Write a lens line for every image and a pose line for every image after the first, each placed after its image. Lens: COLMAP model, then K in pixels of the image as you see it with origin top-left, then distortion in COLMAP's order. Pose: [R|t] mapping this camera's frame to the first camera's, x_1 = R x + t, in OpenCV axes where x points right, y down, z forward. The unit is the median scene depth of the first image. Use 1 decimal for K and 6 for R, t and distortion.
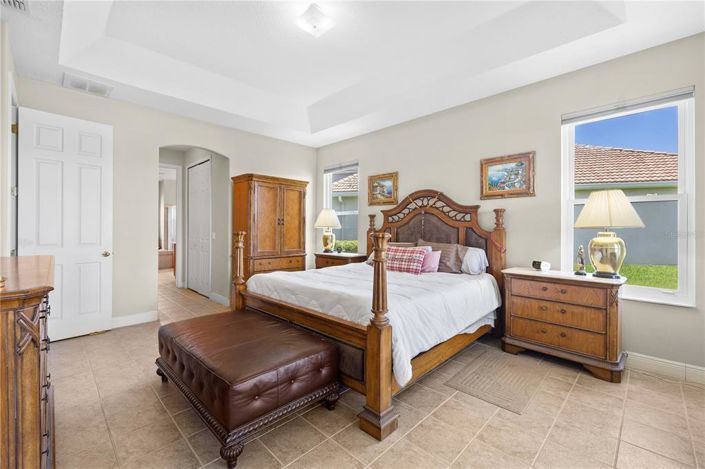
lens RADIAL K [[308.0, 0, 349.7], [0, 308.0, 227.5], [0, 0, 1]] dist [0.001410, 0.000188]
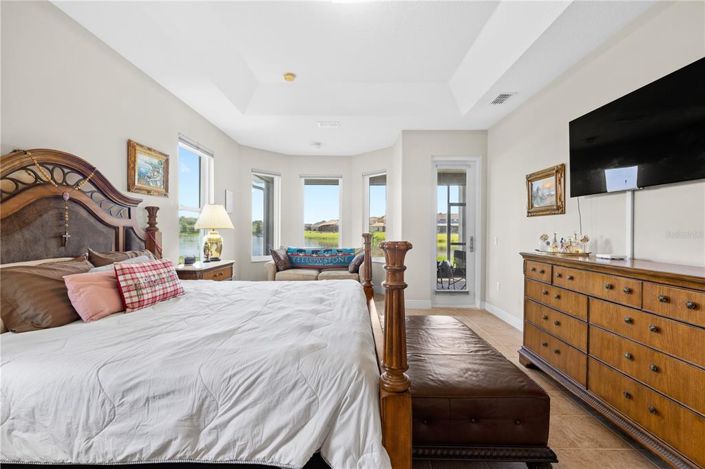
lens RADIAL K [[289.2, 0, 349.9], [0, 289.2, 230.9], [0, 0, 1]] dist [-0.000499, -0.000023]
pose [[-0.699487, -0.008432, 0.714596, -0.449542], [-0.008791, 0.999956, 0.003194, 0.002018], [-0.714592, -0.004048, -0.699530, 1.033877]]
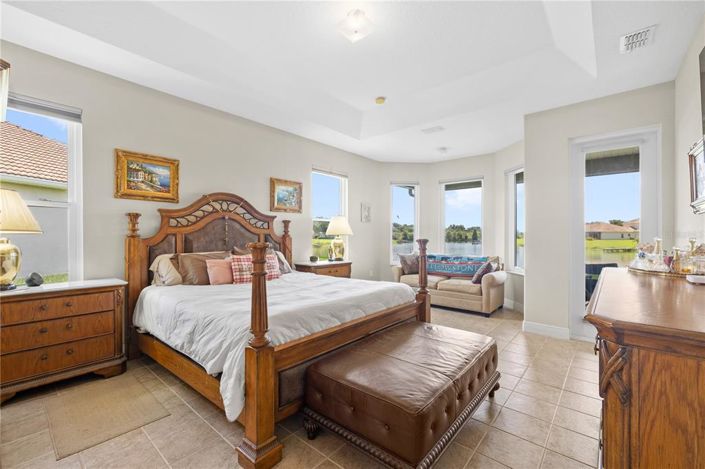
lens RADIAL K [[295.0, 0, 353.2], [0, 295.0, 234.2], [0, 0, 1]] dist [-0.000009, 0.000102]
pose [[-0.083953, 0.001527, 0.996469, -0.691563], [-0.007010, 0.999973, -0.002123, 0.000004], [-0.996445, -0.007163, -0.083940, 0.722807]]
